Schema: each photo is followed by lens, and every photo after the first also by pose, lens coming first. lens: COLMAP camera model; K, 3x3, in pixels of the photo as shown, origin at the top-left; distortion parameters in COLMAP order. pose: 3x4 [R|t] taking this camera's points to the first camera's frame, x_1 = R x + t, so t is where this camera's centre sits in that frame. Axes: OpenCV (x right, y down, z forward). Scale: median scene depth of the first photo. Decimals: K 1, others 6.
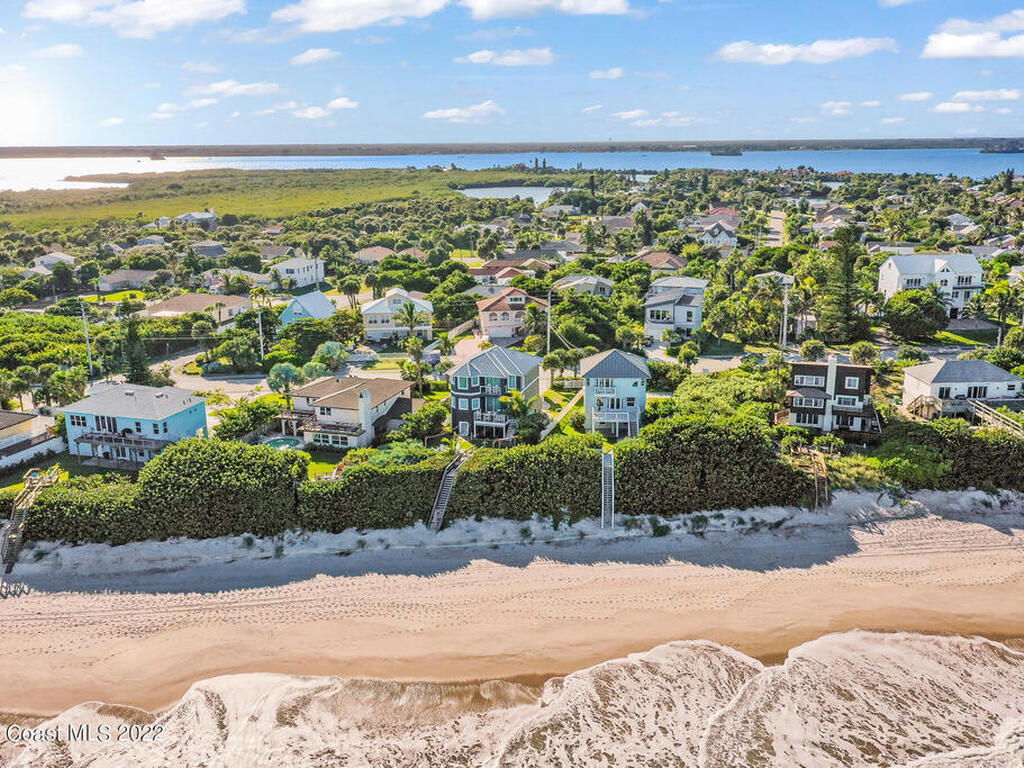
lens RADIAL K [[871.7, 0, 512.0], [0, 871.7, 384.0], [0, 0, 1]] dist [-0.002898, -0.001116]
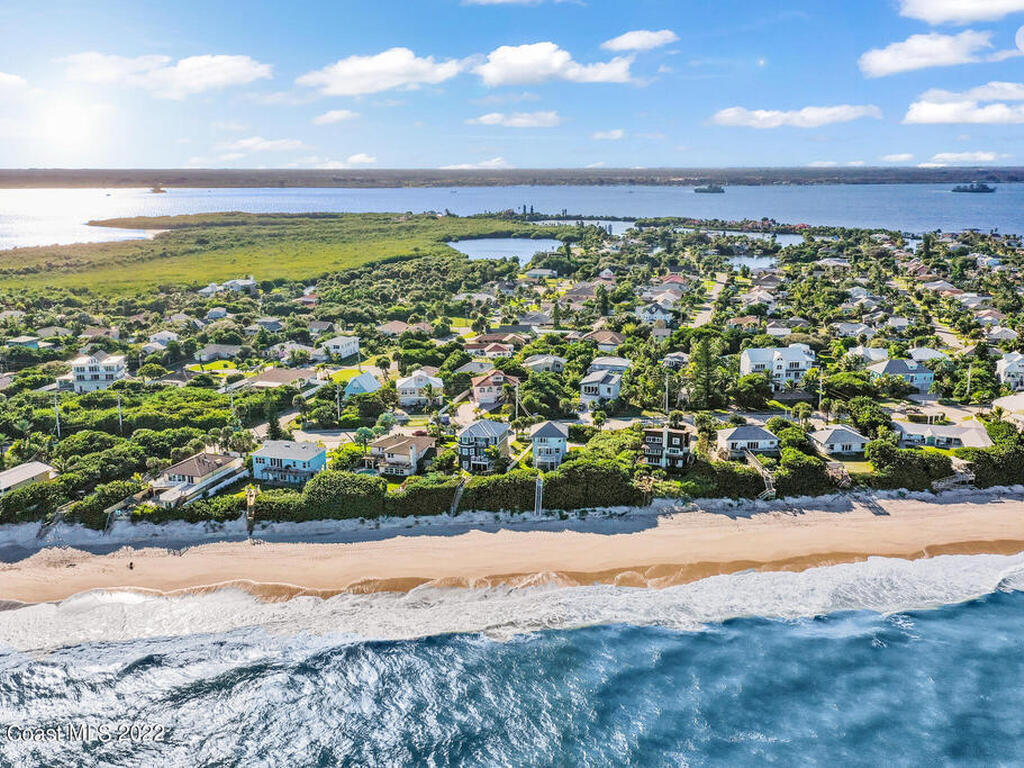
lens RADIAL K [[871.7, 0, 512.0], [0, 871.7, 384.0], [0, 0, 1]] dist [-0.002898, -0.001116]
pose [[0.999929, 0.004731, 0.010912, 0.016952], [-0.004407, 0.999554, -0.029534, -0.051068], [-0.011047, 0.029483, 0.999504, -0.652420]]
